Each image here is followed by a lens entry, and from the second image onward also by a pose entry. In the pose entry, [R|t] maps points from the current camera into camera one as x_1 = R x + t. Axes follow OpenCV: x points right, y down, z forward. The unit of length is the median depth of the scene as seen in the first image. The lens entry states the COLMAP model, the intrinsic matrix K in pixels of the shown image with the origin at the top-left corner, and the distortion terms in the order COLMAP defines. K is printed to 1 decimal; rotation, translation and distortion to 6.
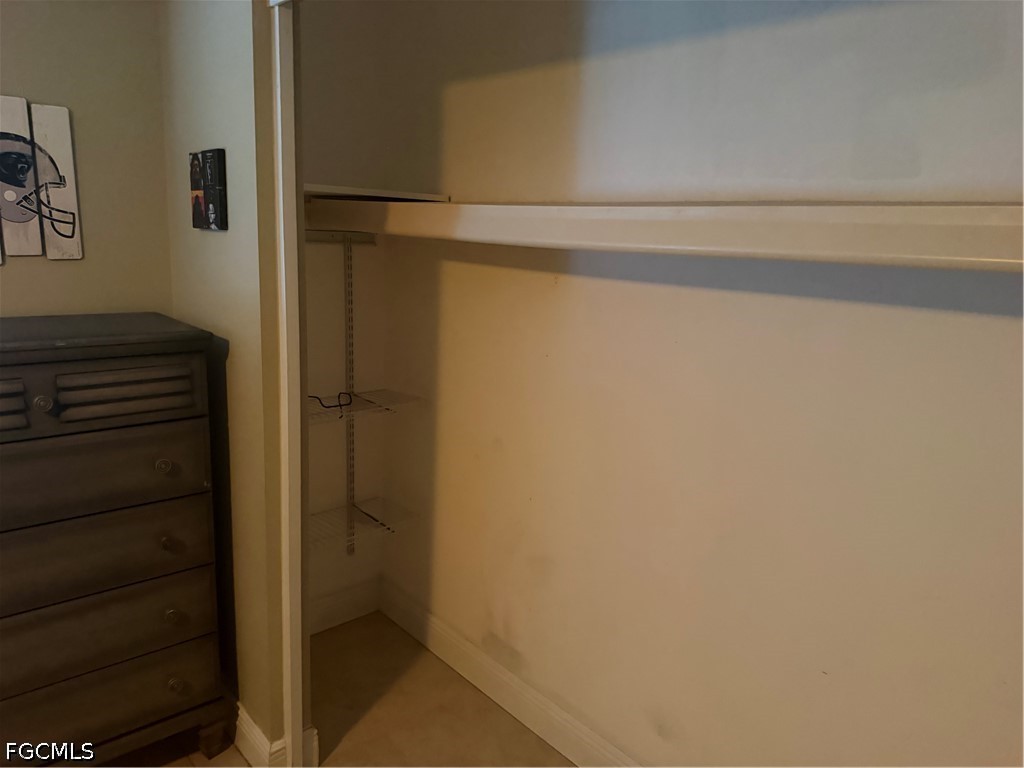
lens RADIAL K [[713.6, 0, 519.7], [0, 713.6, 380.8], [0, 0, 1]] dist [0.042043, -0.071429]
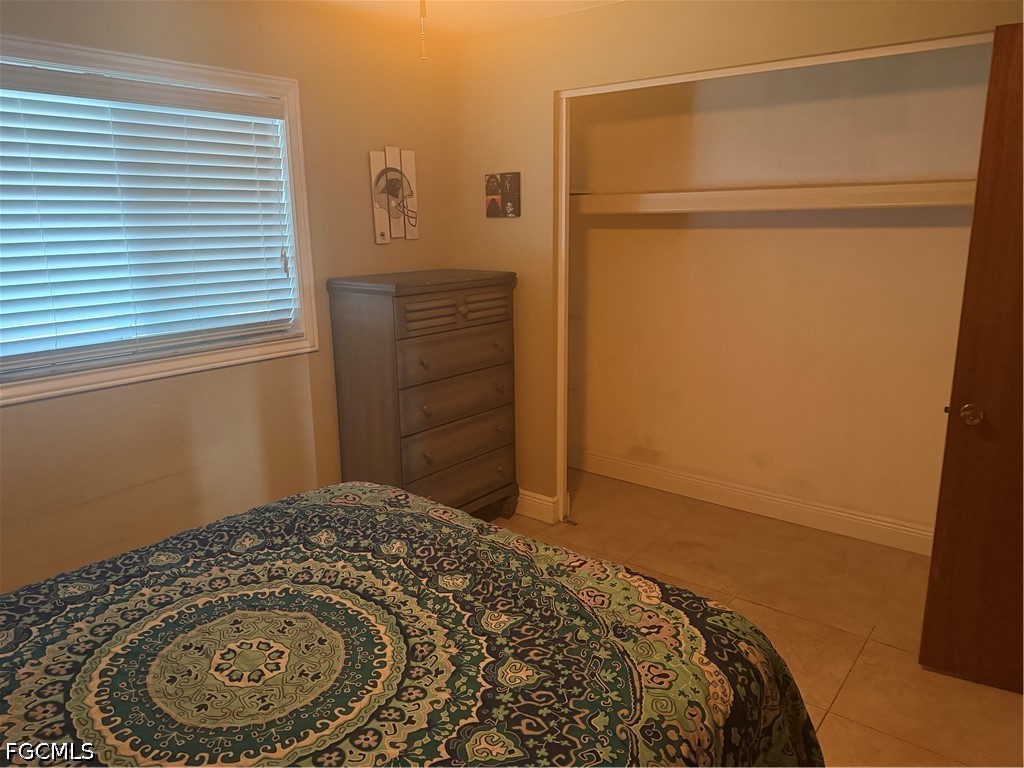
lens RADIAL K [[713.6, 0, 509.6], [0, 713.6, 380.7], [0, 0, 1]] dist [0.042043, -0.071429]
pose [[0.988009, -0.084357, 0.129312, -0.679817], [0.080646, 0.996173, 0.033684, 0.141045], [-0.131659, -0.022852, 0.991032, -0.795811]]
